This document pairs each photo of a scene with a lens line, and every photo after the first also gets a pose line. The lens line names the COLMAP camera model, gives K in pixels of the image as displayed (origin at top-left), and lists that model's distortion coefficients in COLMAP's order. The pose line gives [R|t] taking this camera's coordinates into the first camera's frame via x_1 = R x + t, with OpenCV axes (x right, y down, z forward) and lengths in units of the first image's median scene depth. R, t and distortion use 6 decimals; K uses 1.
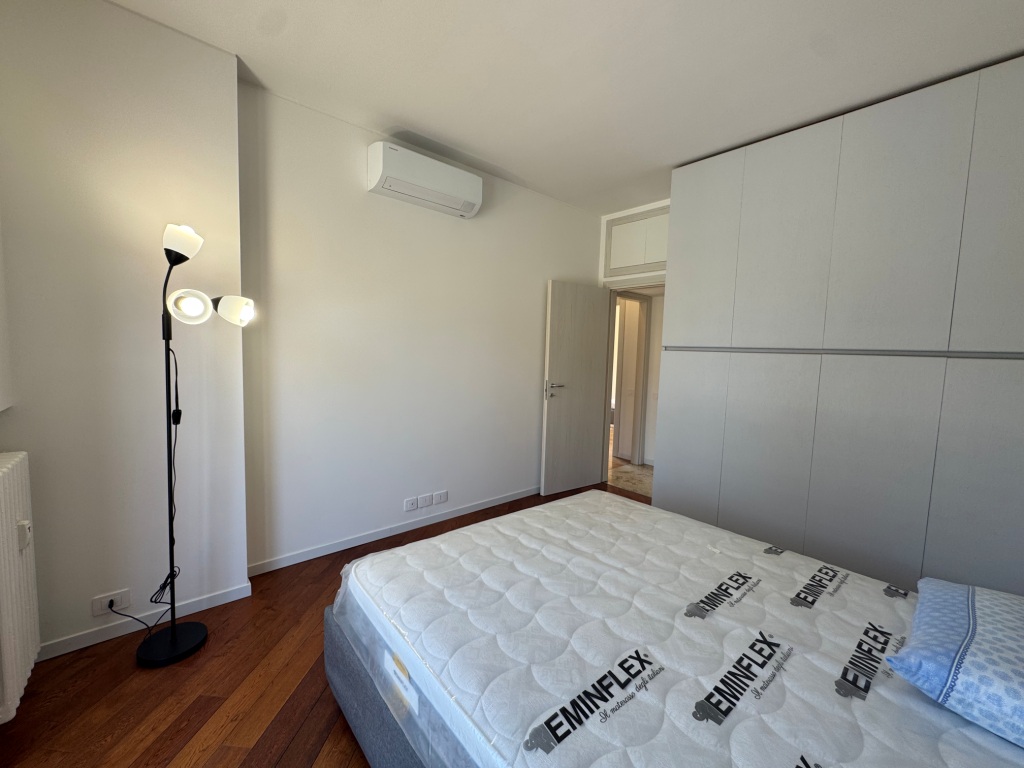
lens RADIAL K [[411.4, 0, 512.1], [0, 411.4, 386.8], [0, 0, 1]] dist [-0.004297, 0.000380]
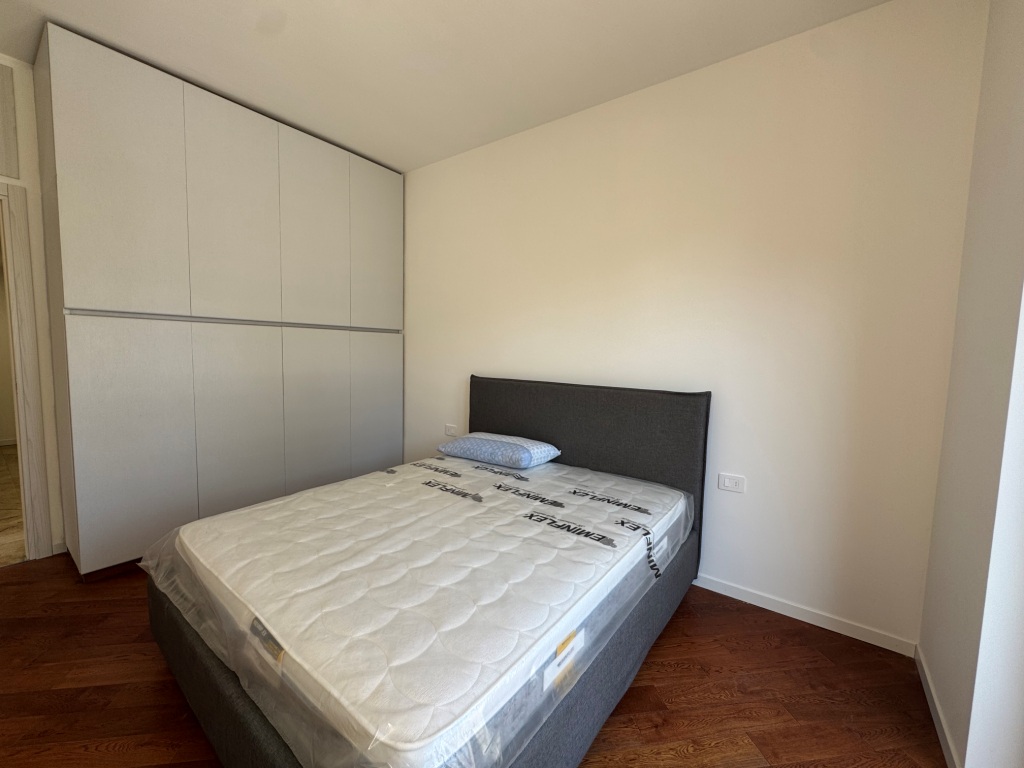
lens RADIAL K [[411.4, 0, 513.7], [0, 411.4, 386.8], [0, 0, 1]] dist [-0.004297, 0.000380]
pose [[-0.214746, -0.124310, 0.968727, -0.820011], [0.054741, 0.988776, 0.139017, -0.055271], [-0.975135, 0.082883, -0.205531, 0.927595]]
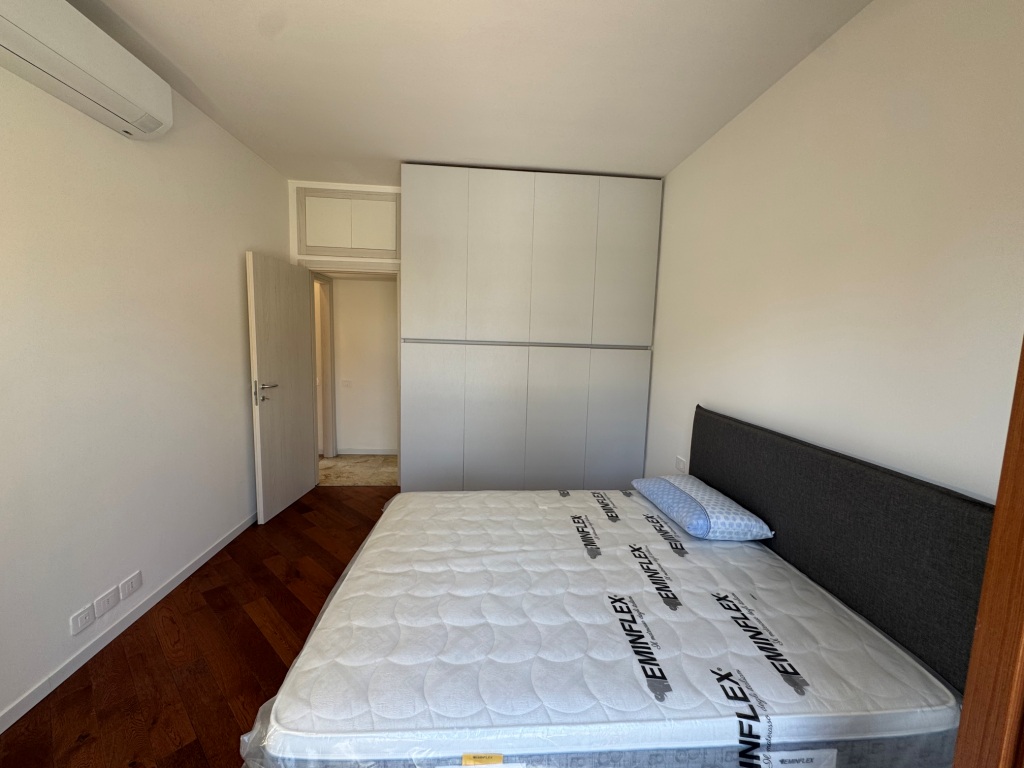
lens RADIAL K [[411.4, 0, 511.9], [0, 411.4, 387.4], [0, 0, 1]] dist [-0.004297, 0.000380]
pose [[0.596606, -0.112214, 0.794650, -0.596978], [0.059797, 0.993640, 0.095419, -0.117359], [-0.800303, -0.009410, 0.599522, 0.326484]]
